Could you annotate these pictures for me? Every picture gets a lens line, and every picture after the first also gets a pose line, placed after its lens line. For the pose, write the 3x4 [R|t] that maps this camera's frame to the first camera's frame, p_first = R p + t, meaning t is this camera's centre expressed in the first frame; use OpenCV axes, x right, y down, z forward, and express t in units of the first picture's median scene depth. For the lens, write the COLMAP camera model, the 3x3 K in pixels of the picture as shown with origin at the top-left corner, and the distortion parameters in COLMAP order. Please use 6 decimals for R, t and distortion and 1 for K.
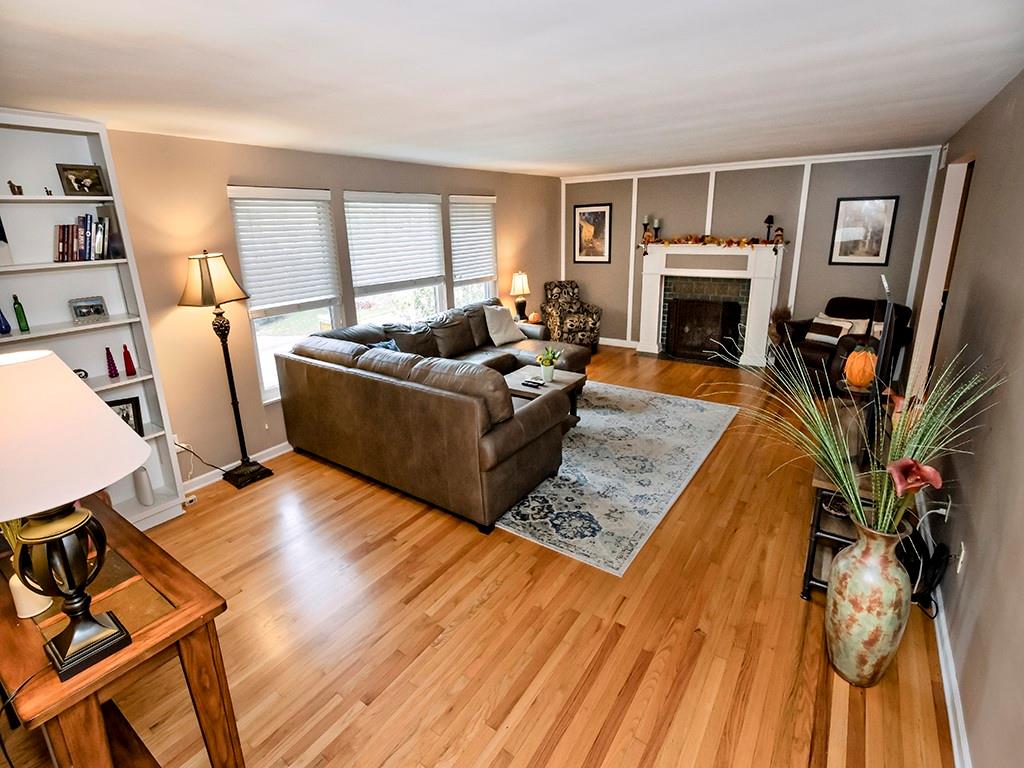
lens RADIAL K [[489.4, 0, 529.6], [0, 489.4, 350.2], [0, 0, 1]] dist [0.001743, 0.000077]
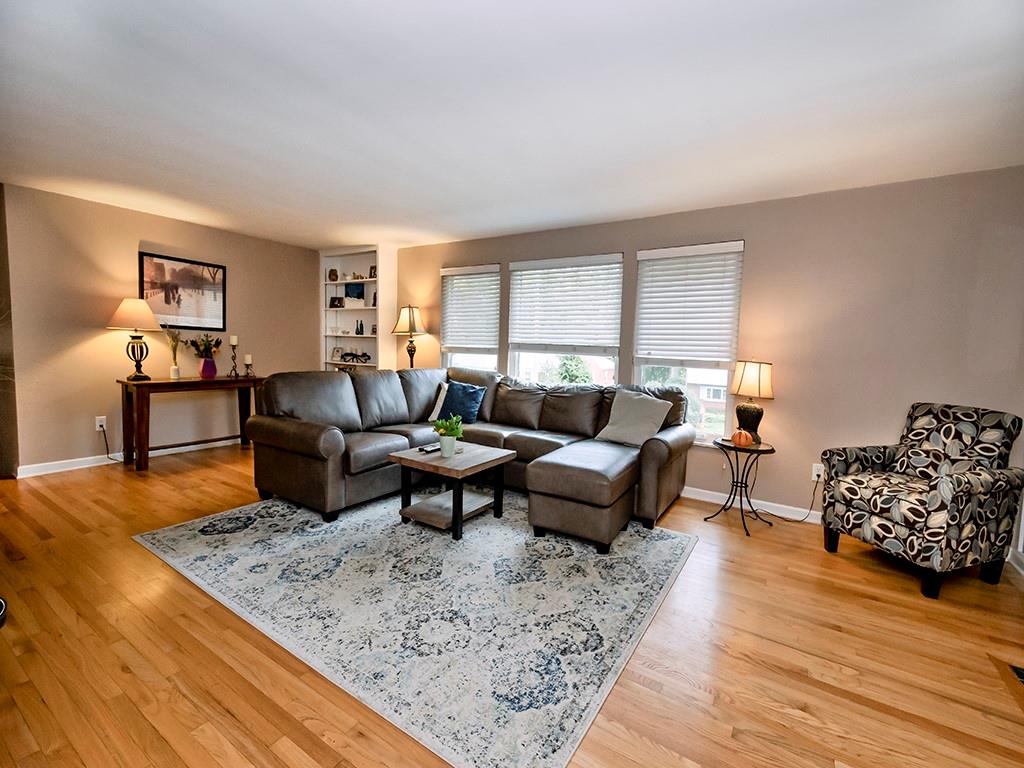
lens RADIAL K [[446.4, 0, 517.7], [0, 446.4, 378.5], [0, 0, 1]] dist [0.002821, -0.000791]
pose [[0.021808, 0.094206, -0.995314, 0.782504], [-0.286112, 0.954501, 0.084074, -0.157306], [0.957948, 0.282938, 0.047769, 1.098708]]
